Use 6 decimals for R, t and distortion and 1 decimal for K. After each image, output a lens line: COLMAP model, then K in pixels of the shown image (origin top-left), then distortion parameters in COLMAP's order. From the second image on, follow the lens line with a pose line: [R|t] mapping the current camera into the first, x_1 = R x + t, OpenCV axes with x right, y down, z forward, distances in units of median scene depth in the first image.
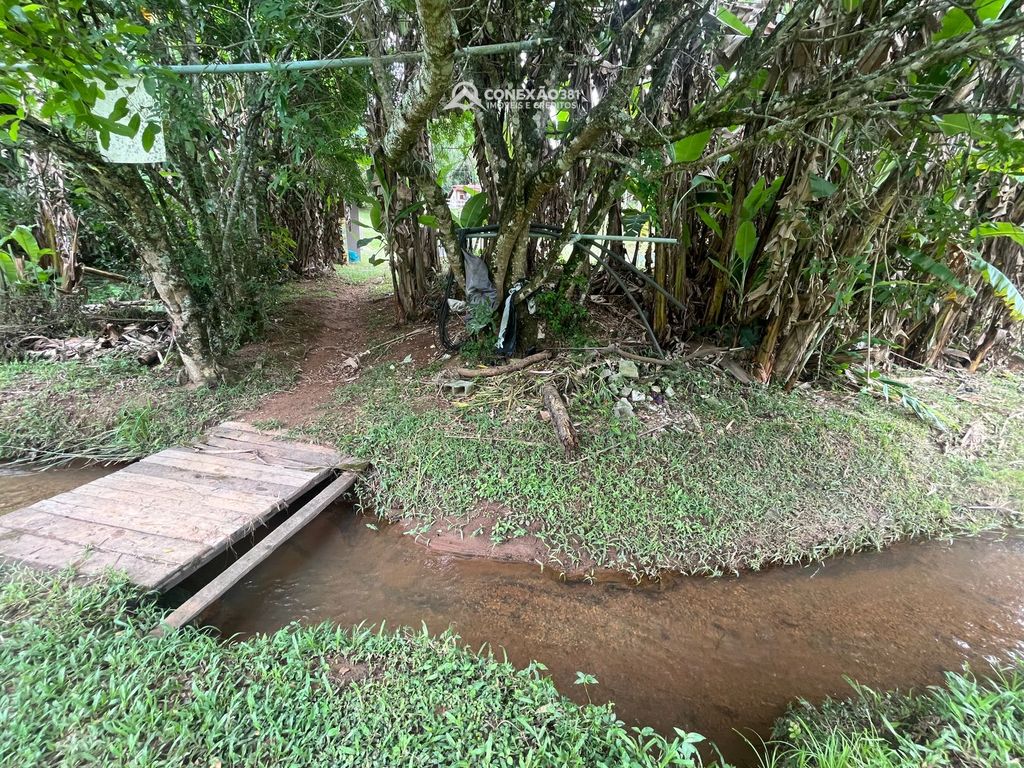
lens RADIAL K [[413.6, 0, 511.6], [0, 413.6, 384.9], [0, 0, 1]] dist [-0.001161, -0.000021]
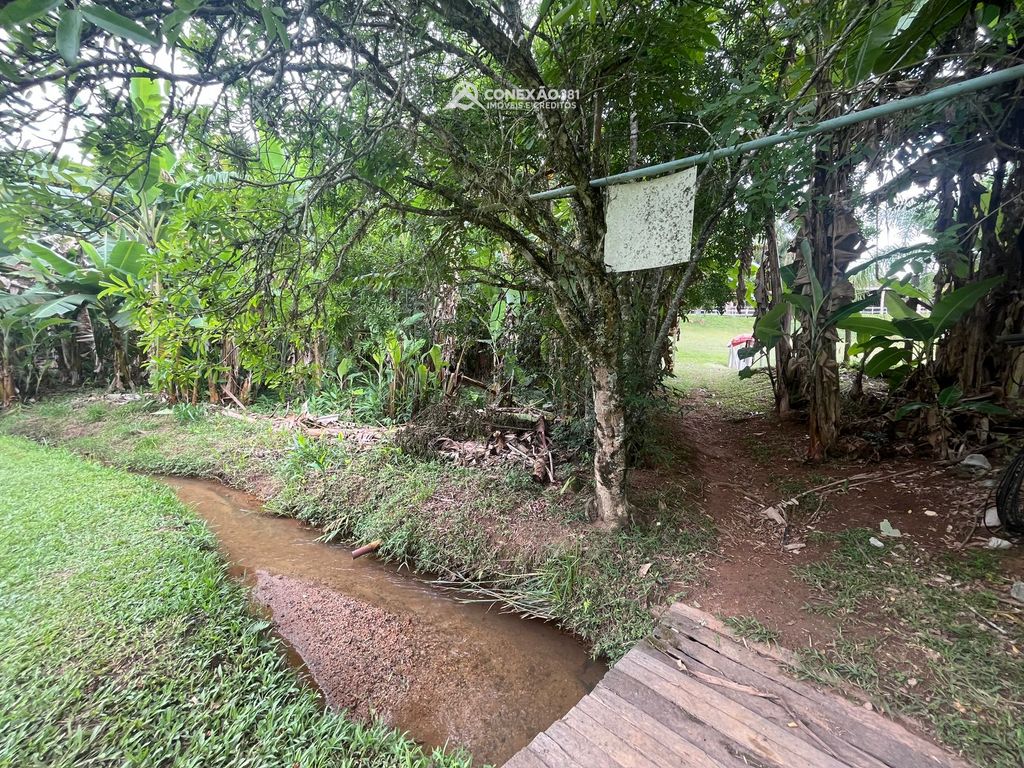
lens RADIAL K [[413.6, 0, 512.7], [0, 413.6, 383.8], [0, 0, 1]] dist [-0.001161, -0.000021]
pose [[0.845785, 0.022610, -0.533044, -0.414174], [-0.154575, 0.966635, -0.204262, -0.060348], [0.510641, 0.255157, 0.821061, 0.141726]]
